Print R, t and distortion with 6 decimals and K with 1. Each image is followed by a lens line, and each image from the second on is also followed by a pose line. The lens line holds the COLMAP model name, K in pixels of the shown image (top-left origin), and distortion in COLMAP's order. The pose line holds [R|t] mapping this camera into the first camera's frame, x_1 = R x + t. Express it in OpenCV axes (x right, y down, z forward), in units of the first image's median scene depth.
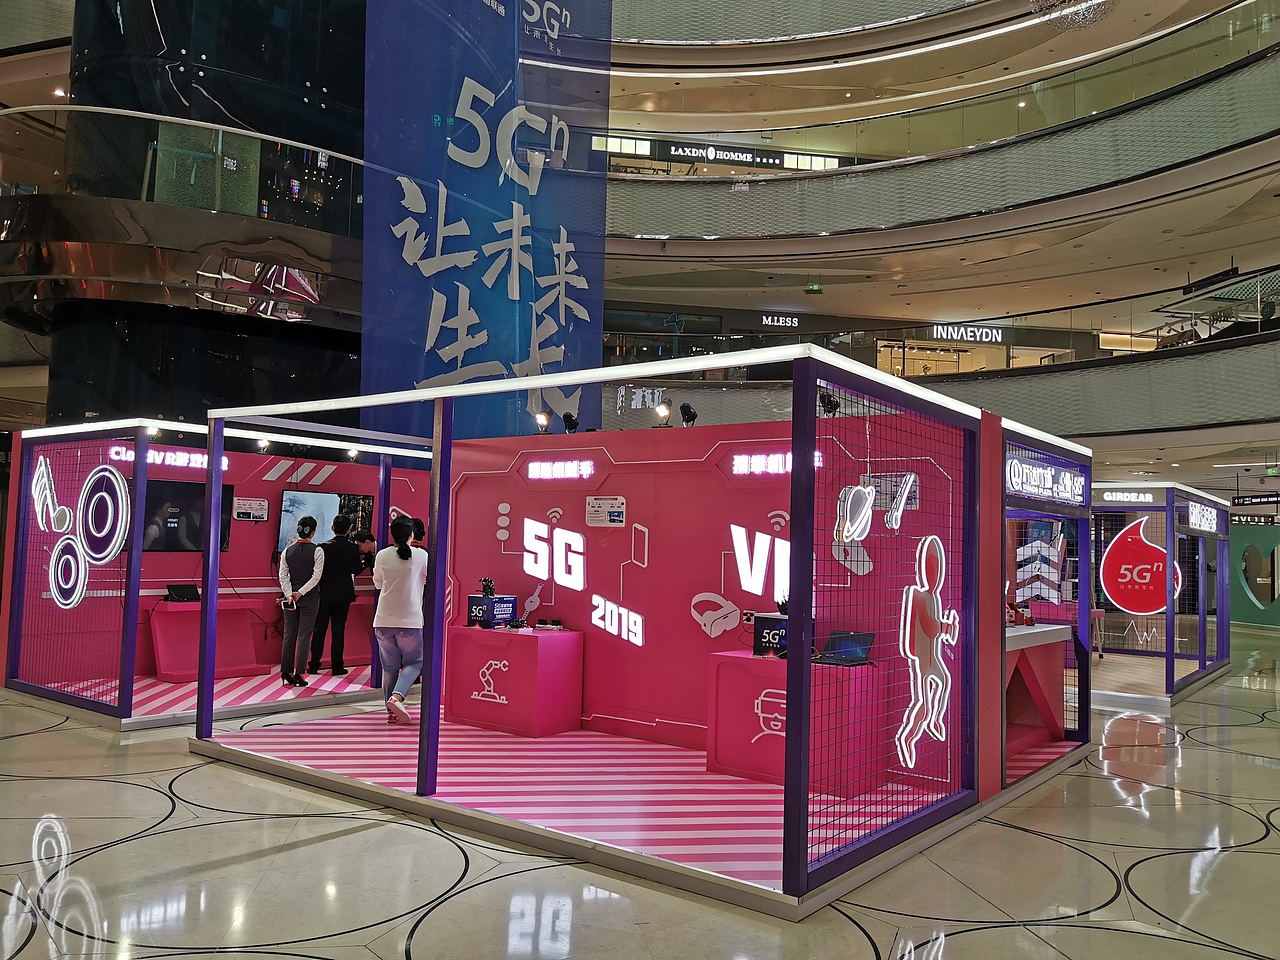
lens RADIAL K [[1006.5, 0, 640.0], [0, 1006.5, 480.2], [0, 0, 1]] dist [0.015522, 0.004895]
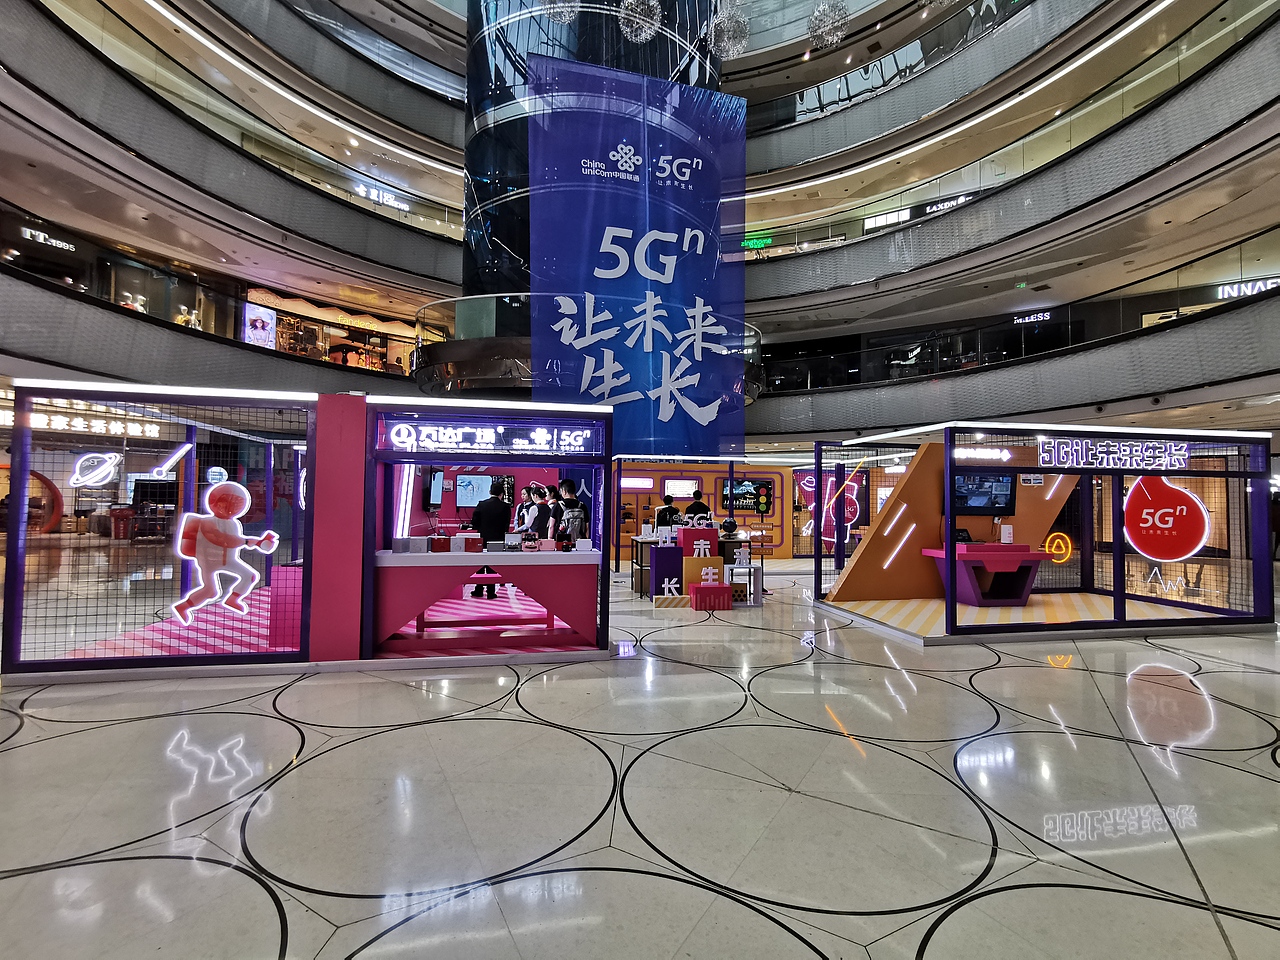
lens RADIAL K [[596.8, 0, 639.8], [0, 596.8, 480.9], [0, 0, 1]] dist [0.002883, 0.001651]
pose [[0.748692, -0.044071, -0.661451, 0.508621], [0.054926, 0.998481, -0.004357, 0.034201], [0.660638, -0.033069, 0.749976, 0.267902]]
